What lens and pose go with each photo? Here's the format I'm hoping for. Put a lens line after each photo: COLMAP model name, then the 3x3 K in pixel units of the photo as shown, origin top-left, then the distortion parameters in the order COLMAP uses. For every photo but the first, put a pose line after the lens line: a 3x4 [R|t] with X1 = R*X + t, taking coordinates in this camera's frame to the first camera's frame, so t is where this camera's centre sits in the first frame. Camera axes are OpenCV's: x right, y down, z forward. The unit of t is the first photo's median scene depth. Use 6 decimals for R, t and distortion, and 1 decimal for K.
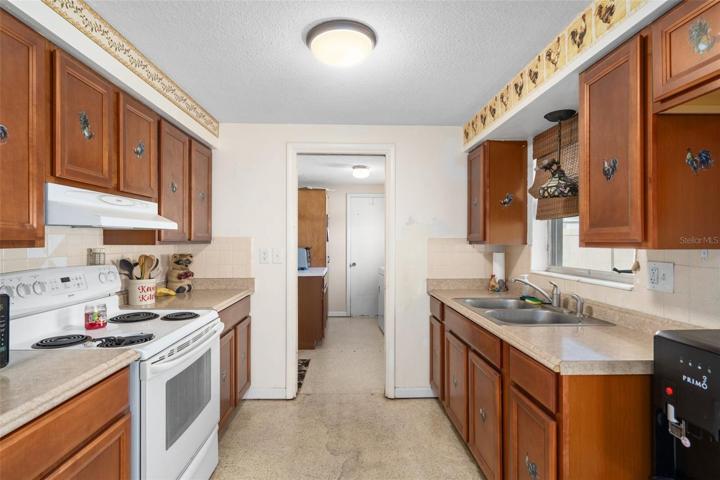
lens RADIAL K [[361.9, 0, 360.0], [0, 361.9, 240.0], [0, 0, 1]] dist [0.000643, -0.000381]
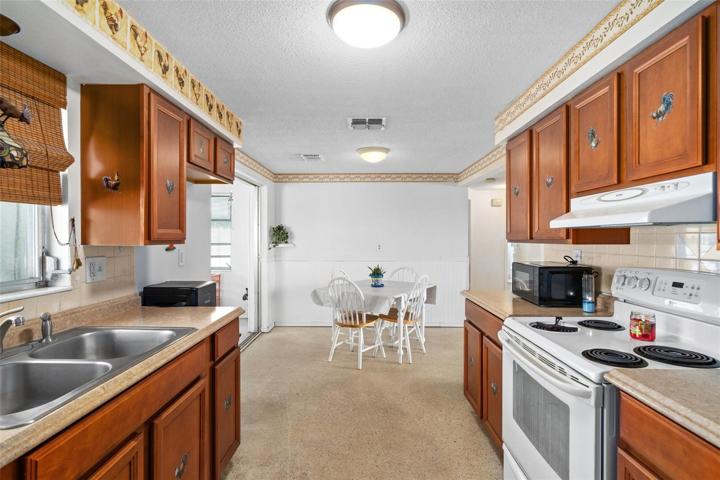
lens RADIAL K [[361.9, 0, 360.0], [0, 361.9, 240.0], [0, 0, 1]] dist [0.000643, -0.000381]
pose [[-0.998521, -0.003055, 0.054275, -0.070114], [-0.002808, 0.999985, 0.004633, -0.001636], [-0.054289, 0.004473, -0.998515, 1.554037]]
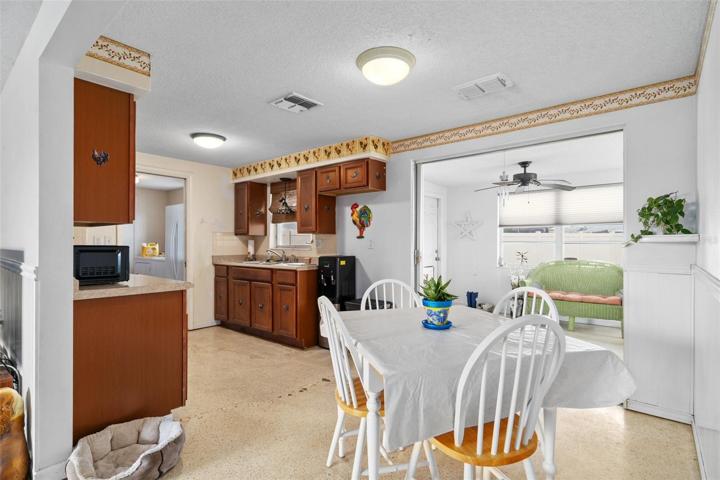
lens RADIAL K [[360.3, 0, 360.0], [0, 360.3, 240.0], [0, 0, 1]] dist [-0.002672, -0.000091]
pose [[0.681585, 0.002875, 0.731733, -0.830587], [0.000317, 0.999991, -0.004224, 0.059328], [-0.731739, 0.003111, 0.681578, -0.947520]]
